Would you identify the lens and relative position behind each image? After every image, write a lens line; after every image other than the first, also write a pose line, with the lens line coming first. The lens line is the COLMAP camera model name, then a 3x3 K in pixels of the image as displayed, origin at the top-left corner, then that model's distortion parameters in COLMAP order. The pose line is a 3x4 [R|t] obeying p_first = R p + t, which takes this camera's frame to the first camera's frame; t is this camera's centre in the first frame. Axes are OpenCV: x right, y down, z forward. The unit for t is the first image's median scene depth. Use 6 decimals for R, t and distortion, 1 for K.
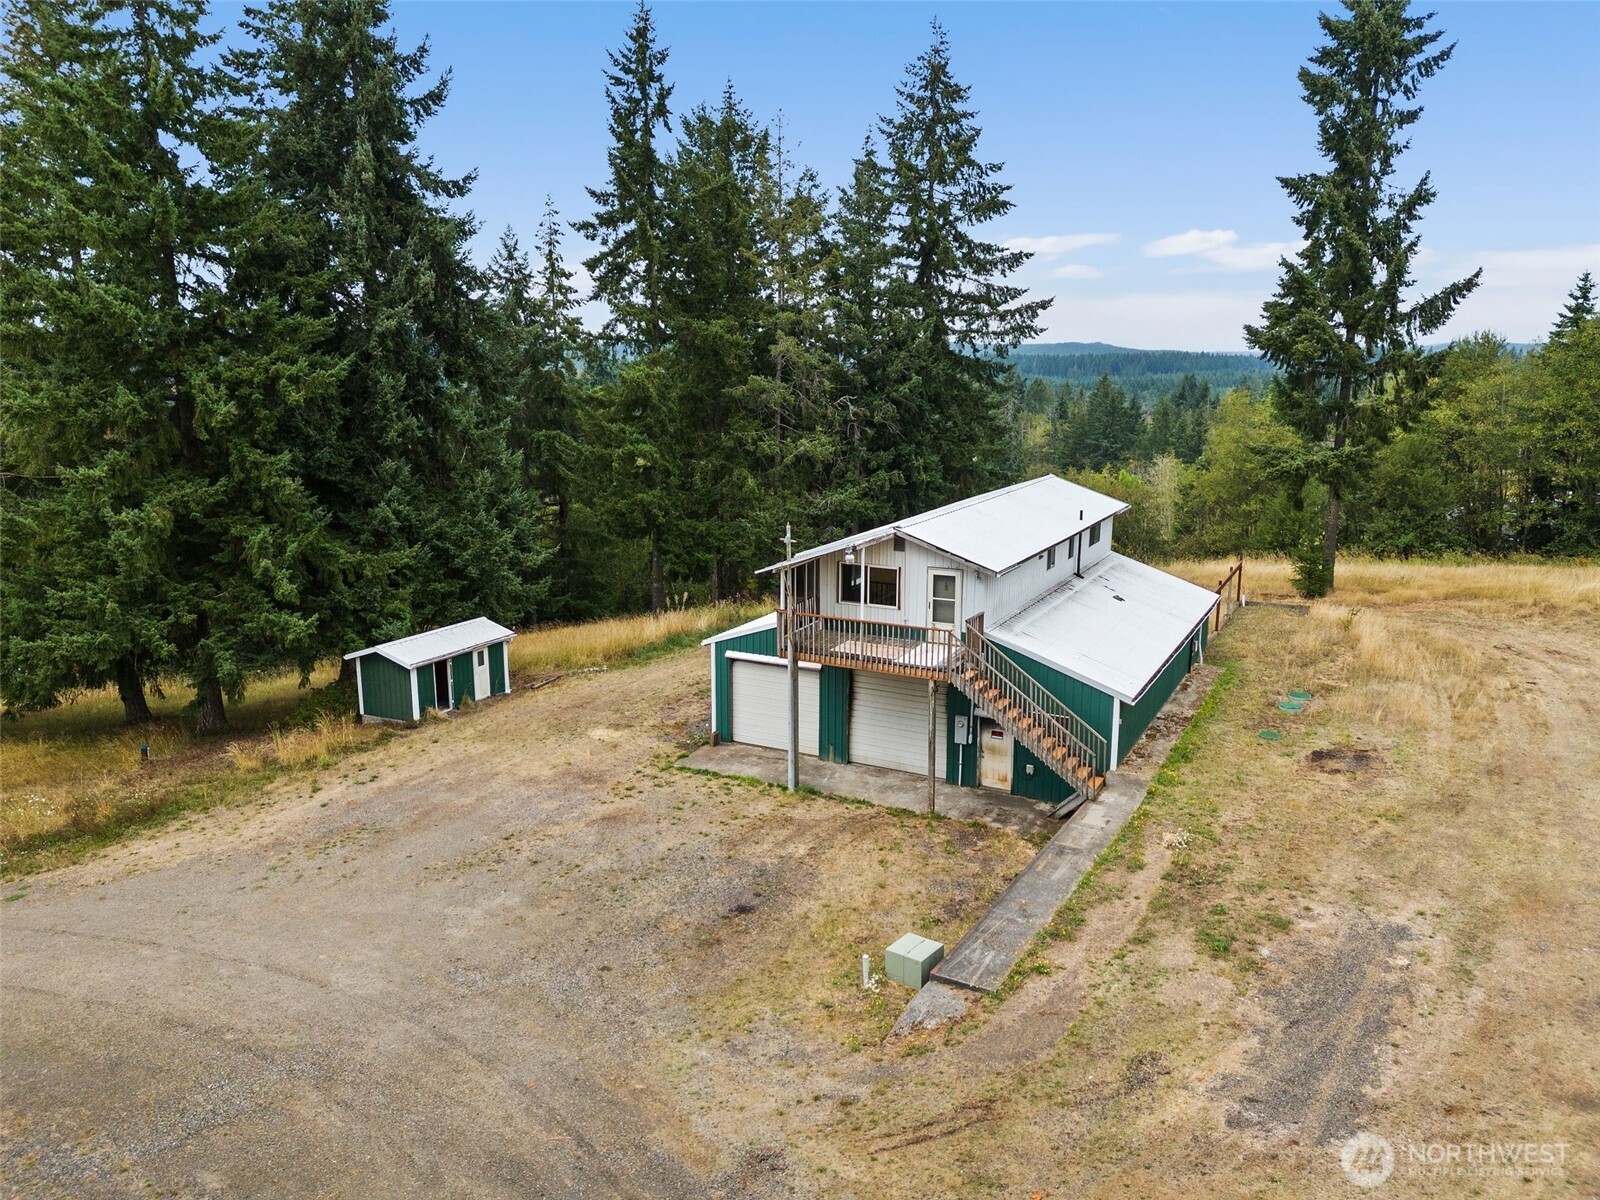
lens RADIAL K [[1196.3, 0, 800.0], [0, 1196.3, 600.0], [0, 0, 1]] dist [0.082905, -0.088899]
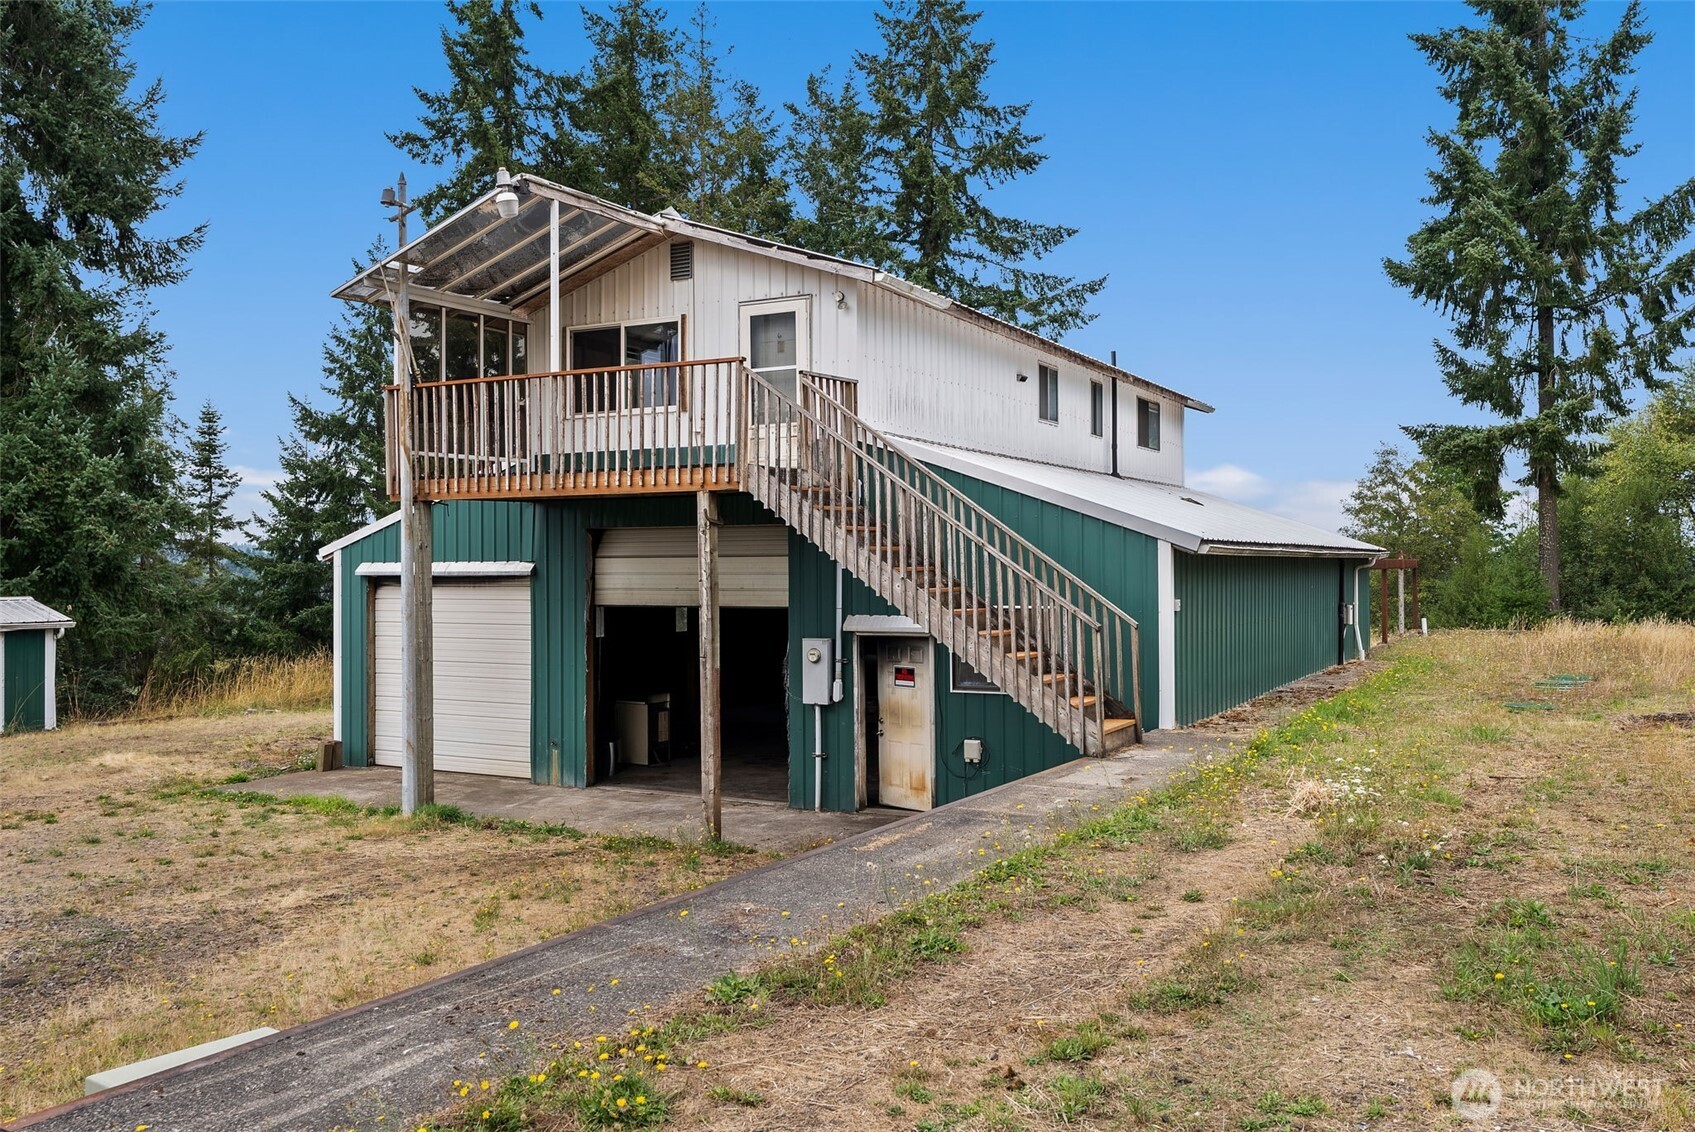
lens RADIAL K [[1407.6, 0, 848.9], [0, 1407.6, 541.3], [0, 0, 1]] dist [-0.003974, -0.009589]
pose [[0.999850, -0.006755, -0.015974, 0.092212], [0.002979, 0.974234, -0.225522, 0.105226], [0.017085, 0.225440, 0.974107, 0.301168]]
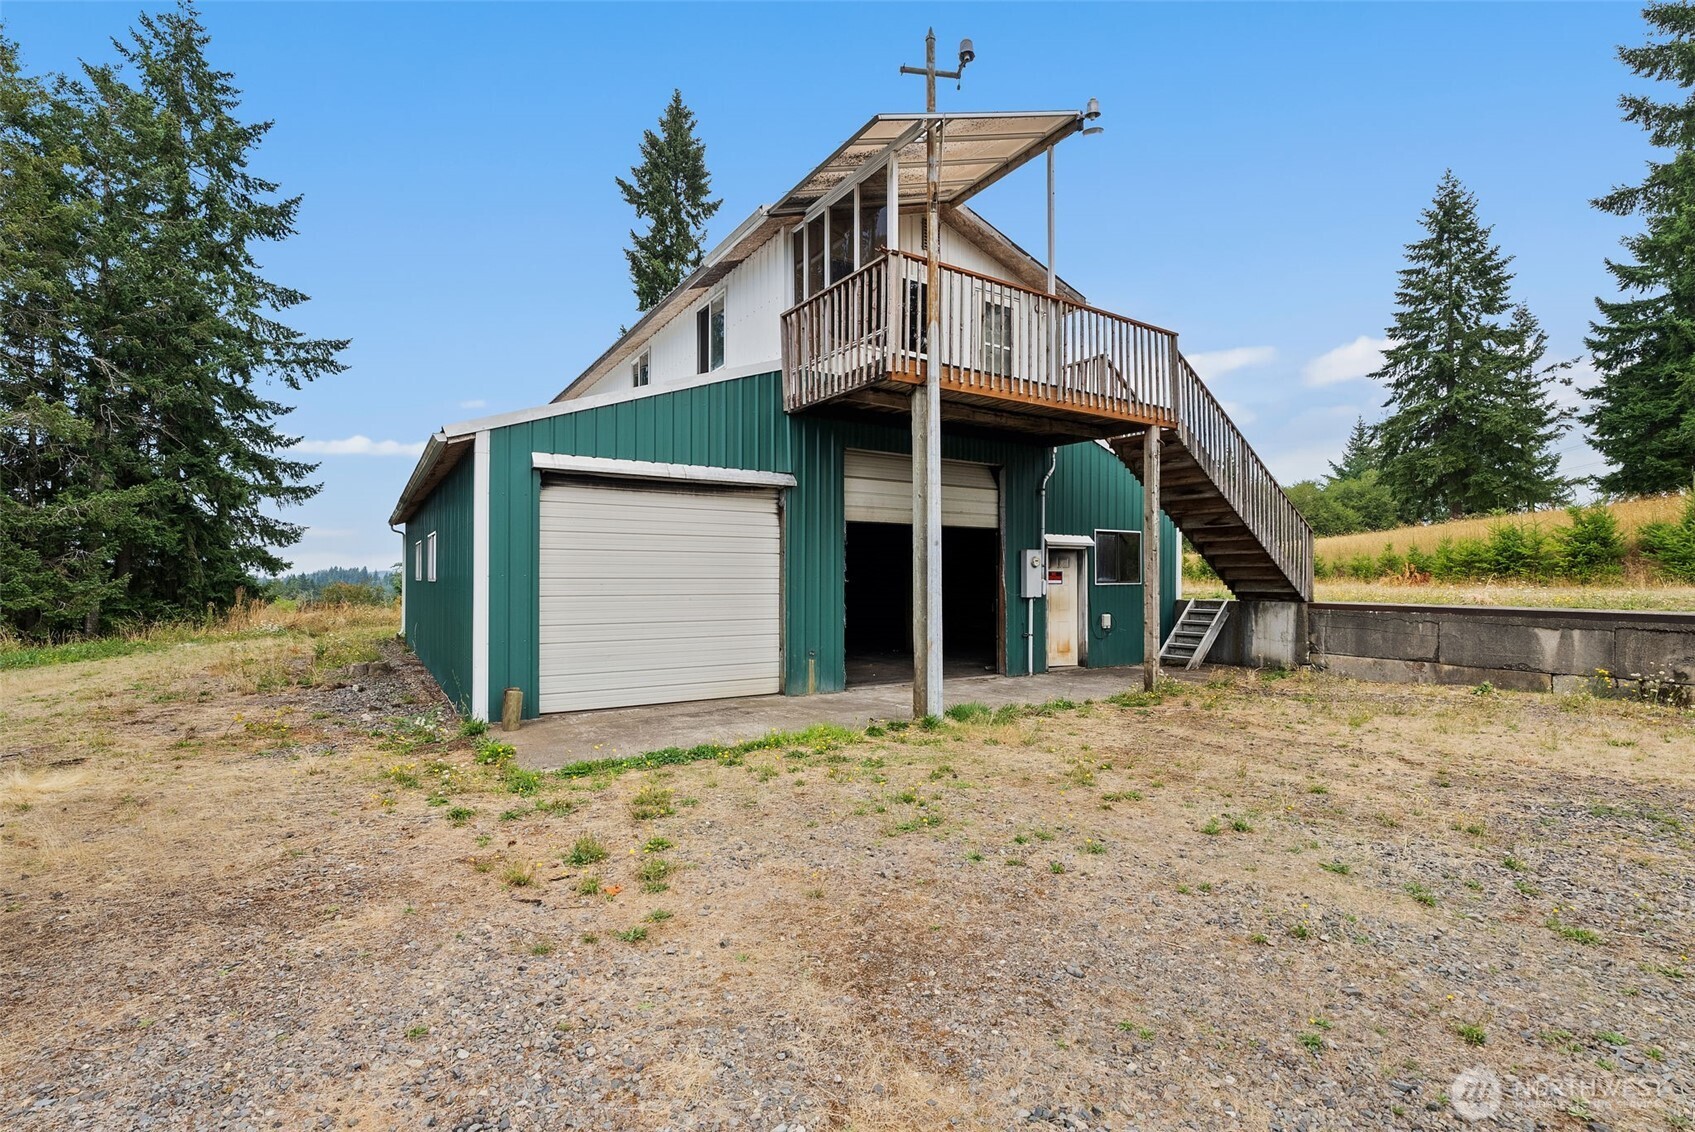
lens RADIAL K [[772.5, 0, 847.5], [0, 772.5, 566.0], [0, 0, 1]] dist [-0.011626, -0.000190]
pose [[0.502087, 0.012315, 0.864729, -0.141580], [0.180036, 0.976503, -0.118441, 0.079622], [-0.845870, 0.215150, 0.488073, 0.532708]]
